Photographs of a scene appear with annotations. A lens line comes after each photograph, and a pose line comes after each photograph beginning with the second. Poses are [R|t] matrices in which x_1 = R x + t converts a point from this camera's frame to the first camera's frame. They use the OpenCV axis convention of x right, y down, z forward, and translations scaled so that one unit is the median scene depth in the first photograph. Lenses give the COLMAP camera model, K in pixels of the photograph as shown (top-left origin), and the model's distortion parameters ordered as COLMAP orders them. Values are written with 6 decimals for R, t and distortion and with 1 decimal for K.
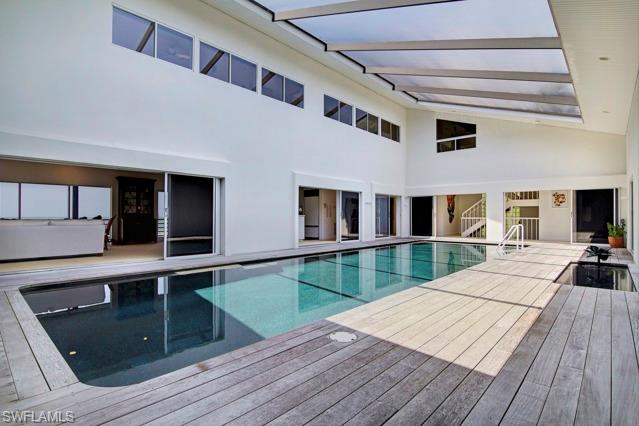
lens RADIAL K [[320.1, 0, 319.5], [0, 320.1, 213.0], [0, 0, 1]] dist [-0.000941, -0.015478]
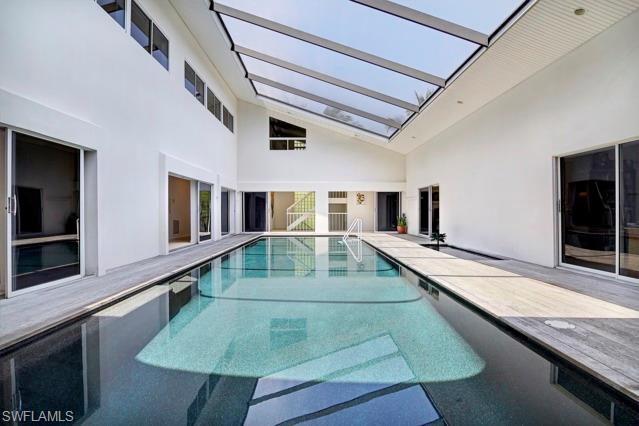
lens RADIAL K [[320.1, 0, 319.5], [0, 320.1, 213.0], [0, 0, 1]] dist [-0.000941, -0.015478]
pose [[0.733260, -0.004655, 0.679933, -0.240480], [-0.005231, 0.999908, 0.012487, 0.000676], [-0.679929, -0.012713, 0.733168, 0.149647]]
